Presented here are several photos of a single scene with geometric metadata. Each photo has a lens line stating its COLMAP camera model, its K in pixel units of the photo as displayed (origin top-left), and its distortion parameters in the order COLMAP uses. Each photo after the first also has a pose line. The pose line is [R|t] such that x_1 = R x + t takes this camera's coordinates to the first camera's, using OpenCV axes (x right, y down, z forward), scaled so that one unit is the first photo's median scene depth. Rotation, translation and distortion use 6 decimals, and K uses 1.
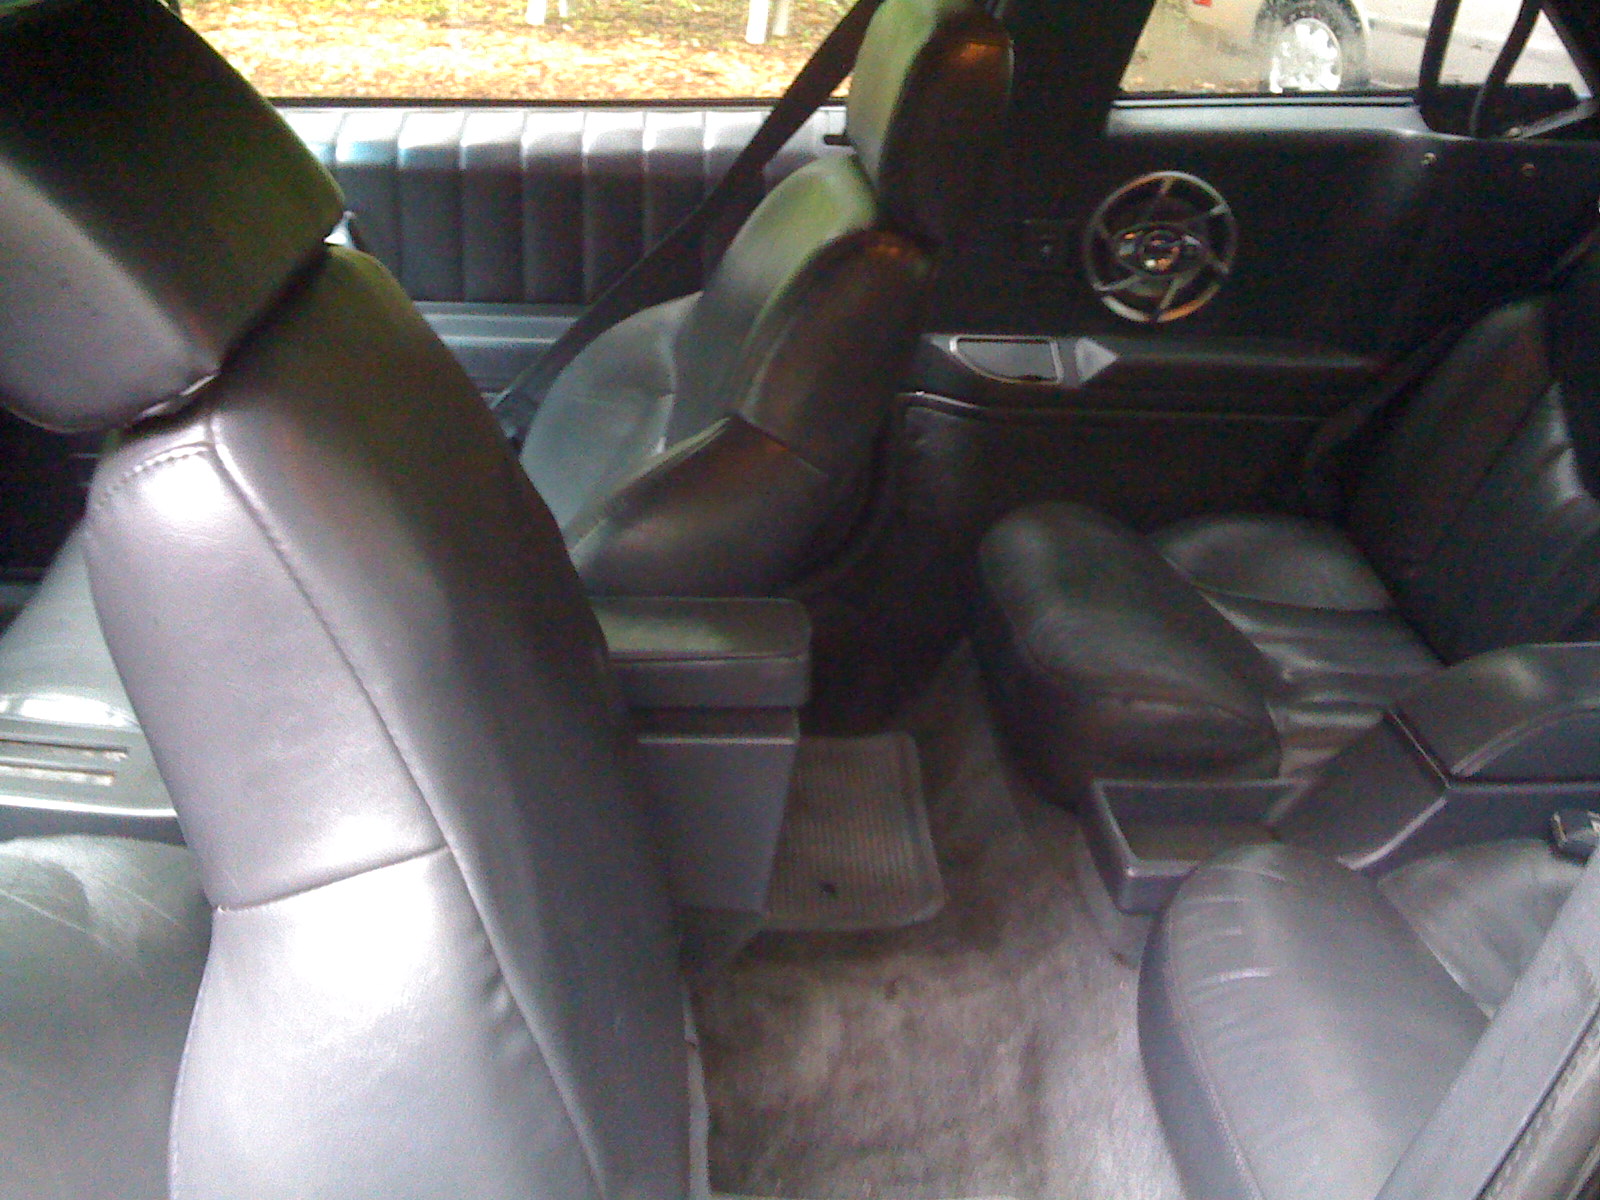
lens RADIAL K [[1830.1, 0, 800.0], [0, 1830.1, 600.0], [0, 0, 1]] dist [-0.005681, -0.160700]
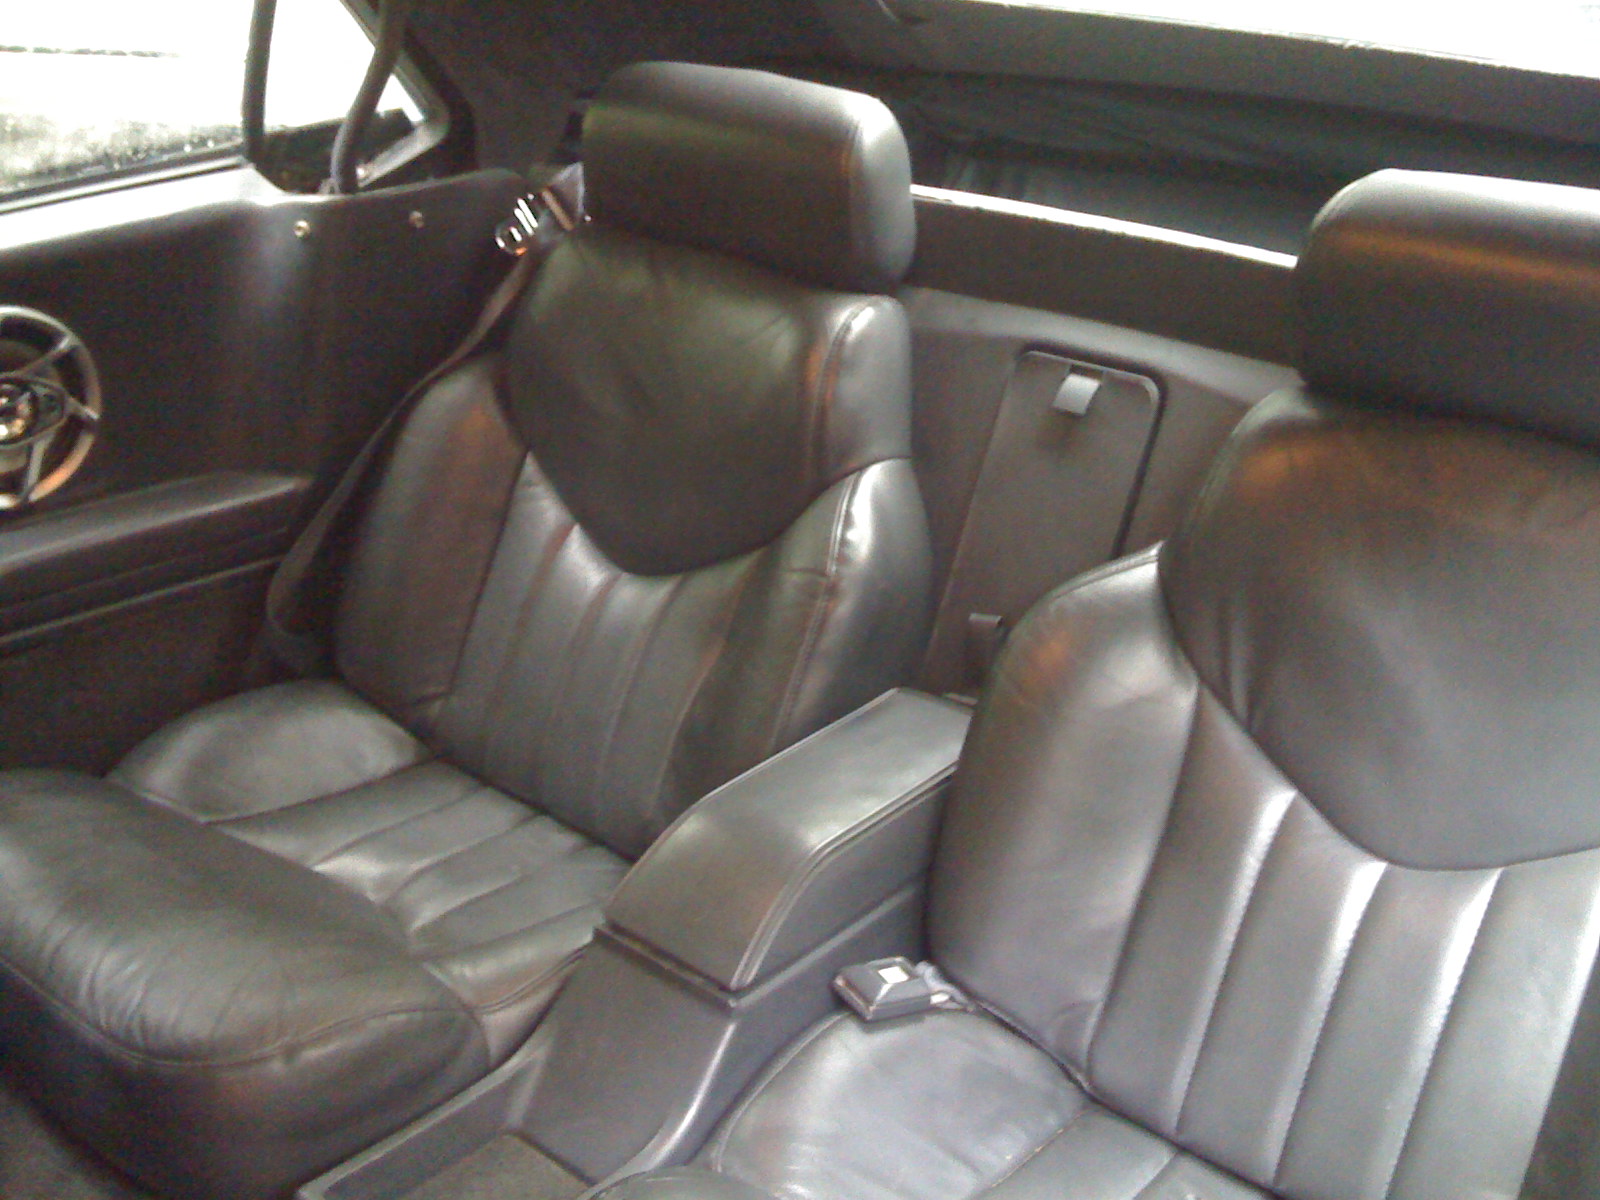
lens RADIAL K [[1830.1, 0, 800.0], [0, 1830.1, 600.0], [0, 0, 1]] dist [-0.005681, -0.160700]
pose [[0.713774, -0.300893, 0.632447, -0.064544], [0.290274, 0.948896, 0.123846, -0.118114], [-0.637391, 0.095185, 0.764639, 0.237930]]
